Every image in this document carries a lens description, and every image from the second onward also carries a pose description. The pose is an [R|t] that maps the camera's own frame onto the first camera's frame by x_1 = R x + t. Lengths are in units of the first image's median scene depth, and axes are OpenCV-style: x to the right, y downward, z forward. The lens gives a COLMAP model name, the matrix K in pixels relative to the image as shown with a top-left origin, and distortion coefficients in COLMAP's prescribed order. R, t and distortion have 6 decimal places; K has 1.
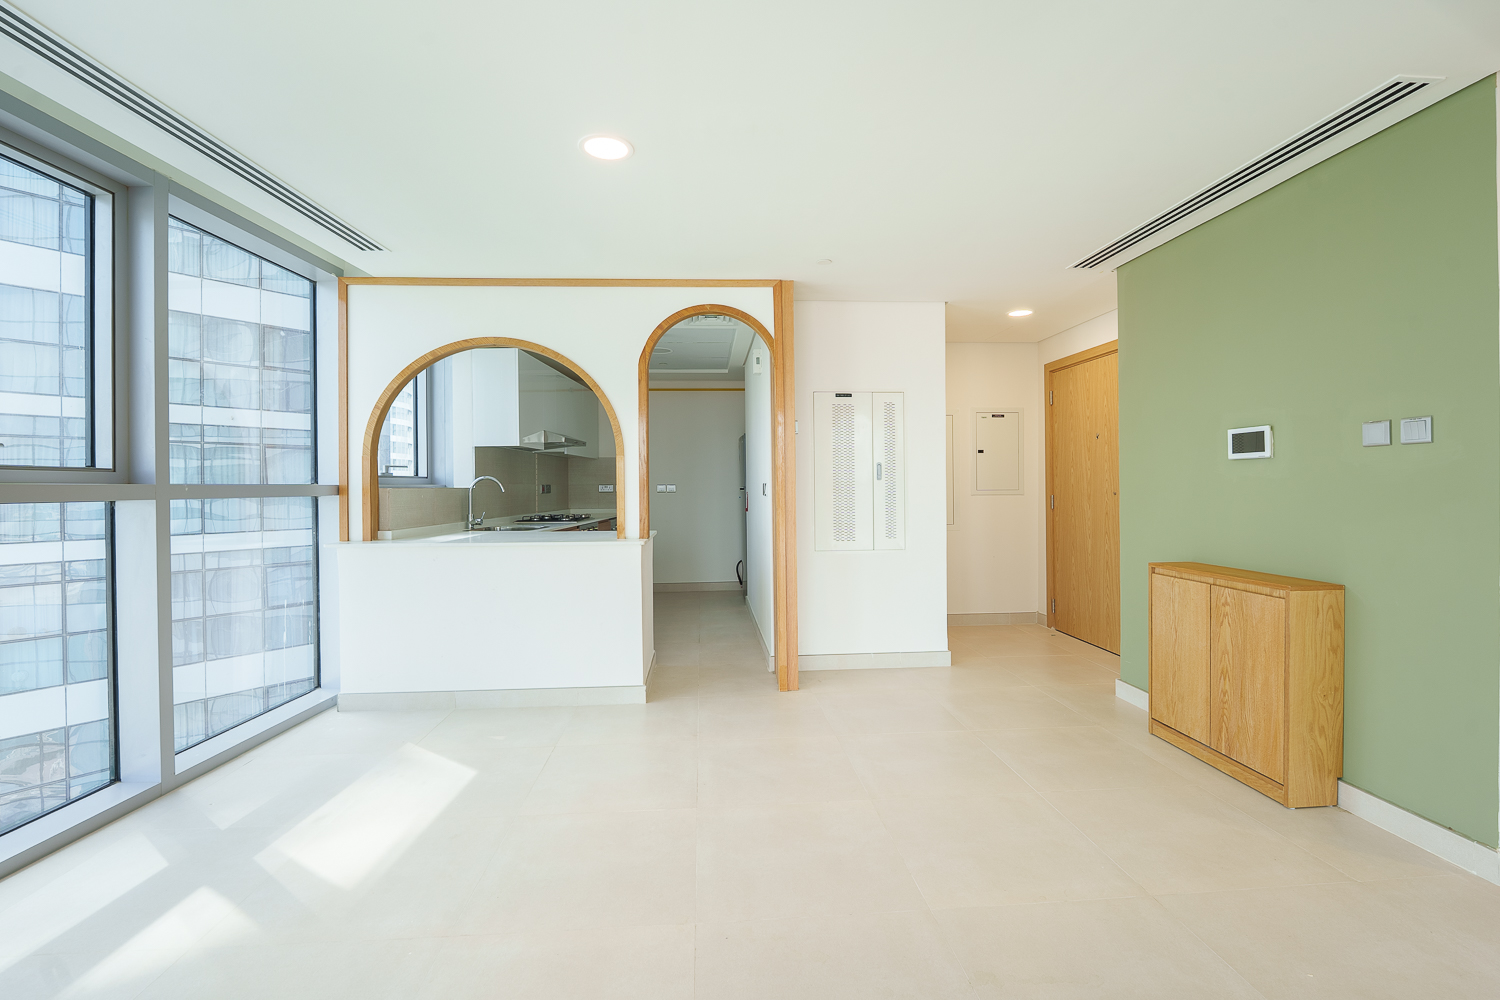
lens RADIAL K [[688.2, 0, 758.2], [0, 688.2, 489.5], [0, 0, 1]] dist [0.000060, -0.000241]
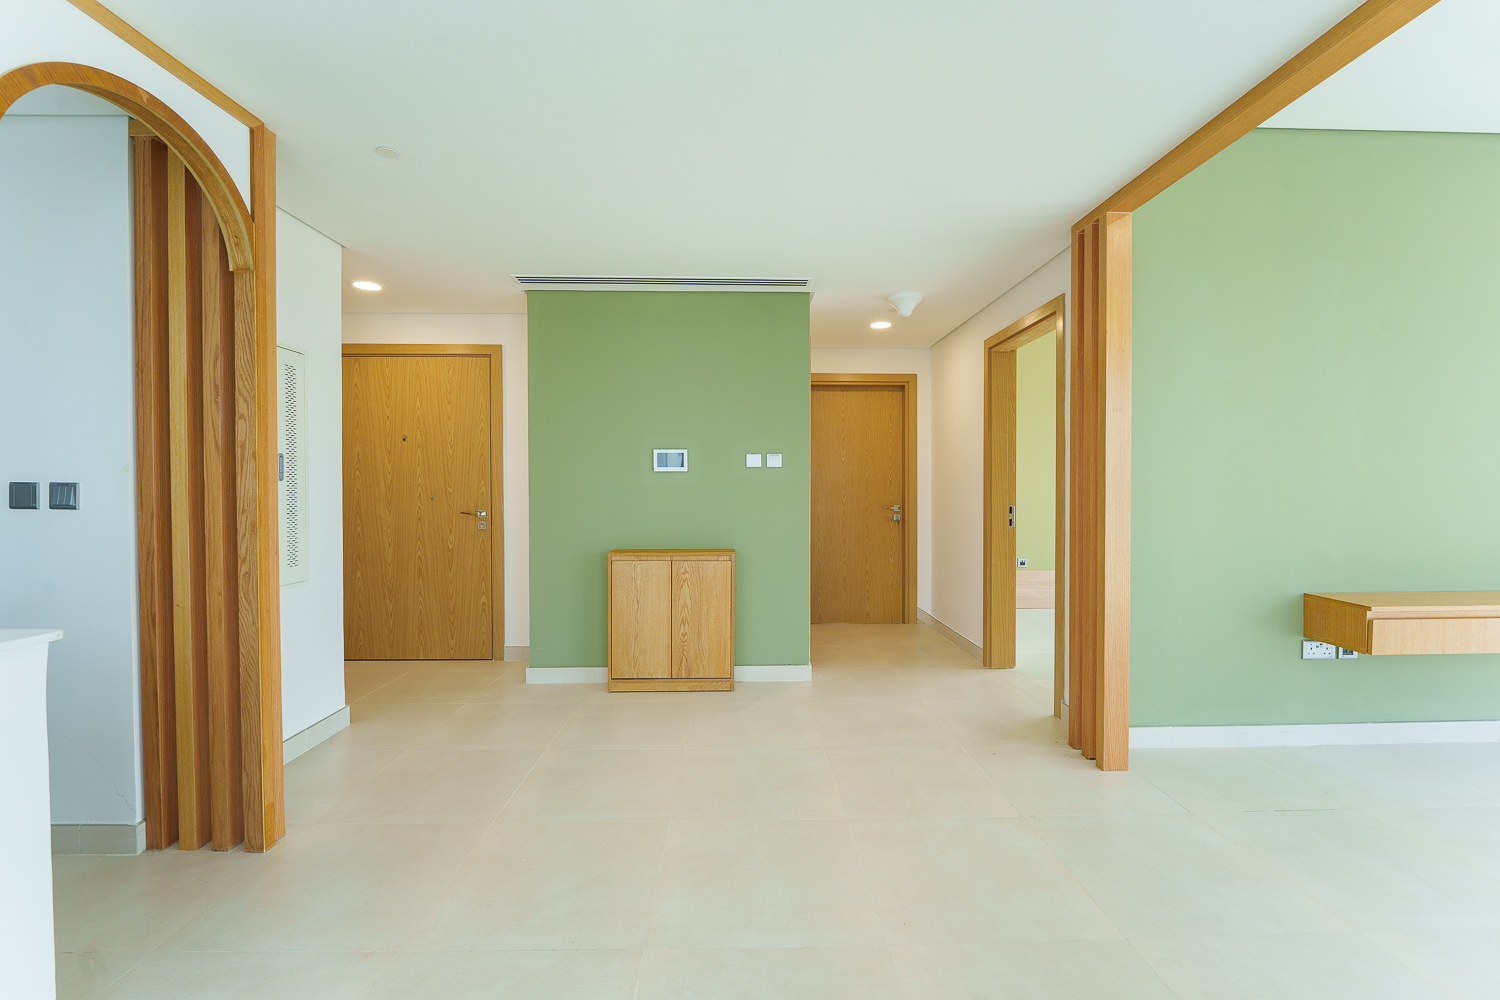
lens RADIAL K [[681.0, 0, 750.0], [0, 681.0, 500.0], [0, 0, 1]] dist [-0.002670, -0.000653]
pose [[0.009134, -0.010566, 0.999902, -0.465566], [0.007112, 0.999920, 0.010501, 0.001330], [-0.999933, 0.007015, 0.009208, 0.541261]]
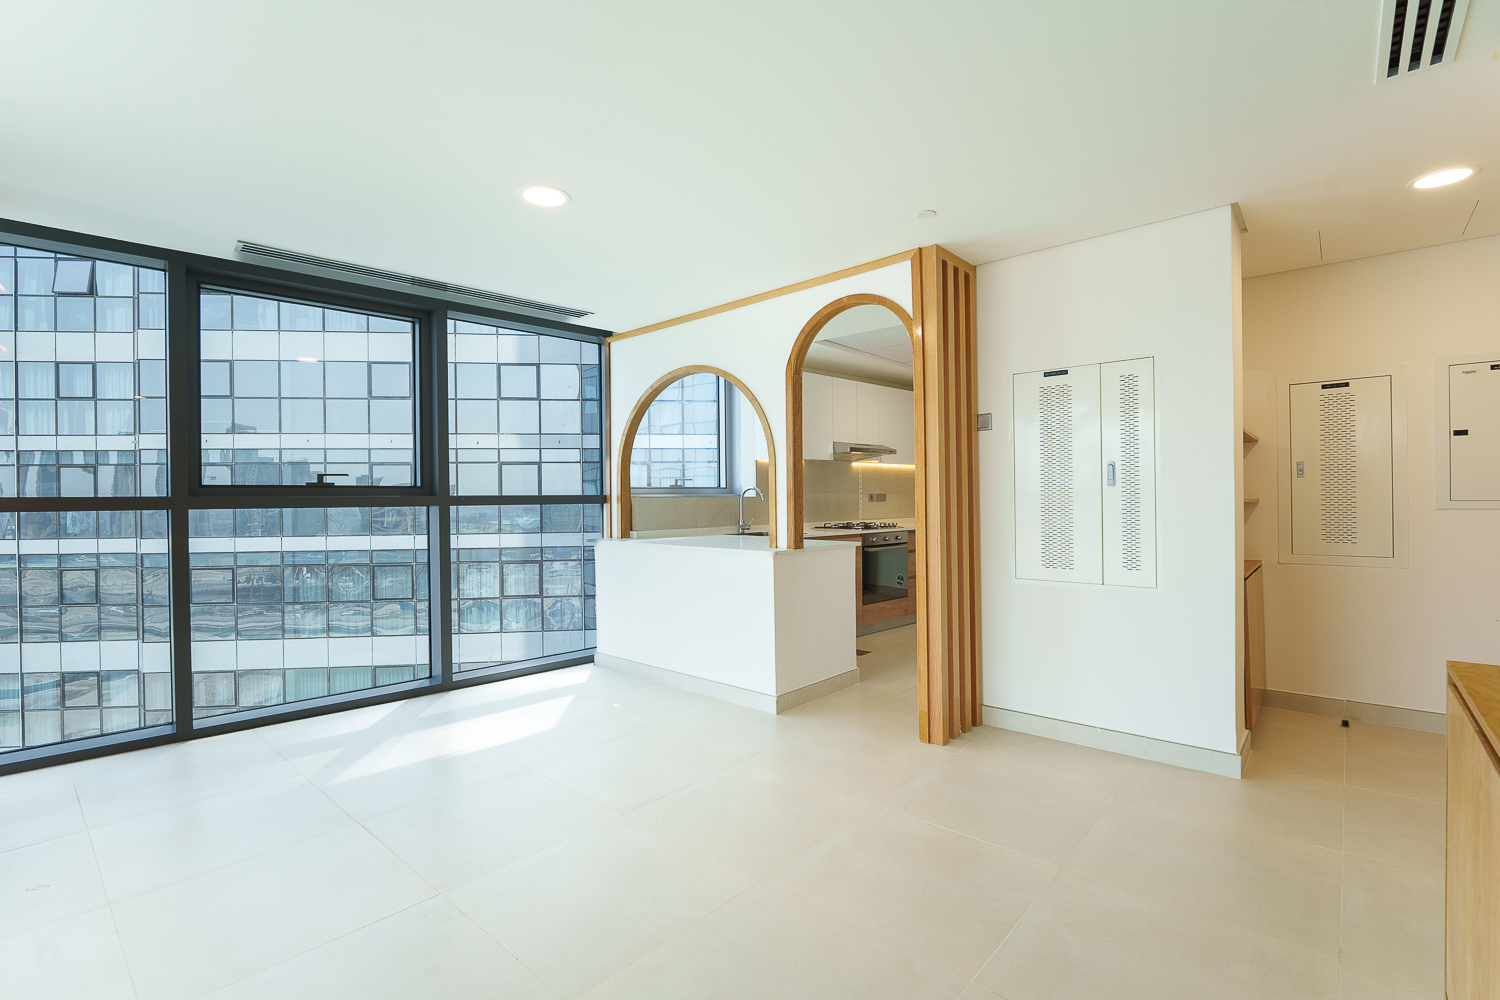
lens RADIAL K [[681.0, 0, 750.0], [0, 681.0, 500.0], [0, 0, 1]] dist [-0.002670, -0.000653]
pose [[0.688271, 0.003380, -0.725445, 0.423151], [-0.000520, 0.999991, 0.004166, -0.002325], [0.725453, -0.002490, 0.688267, 0.245014]]
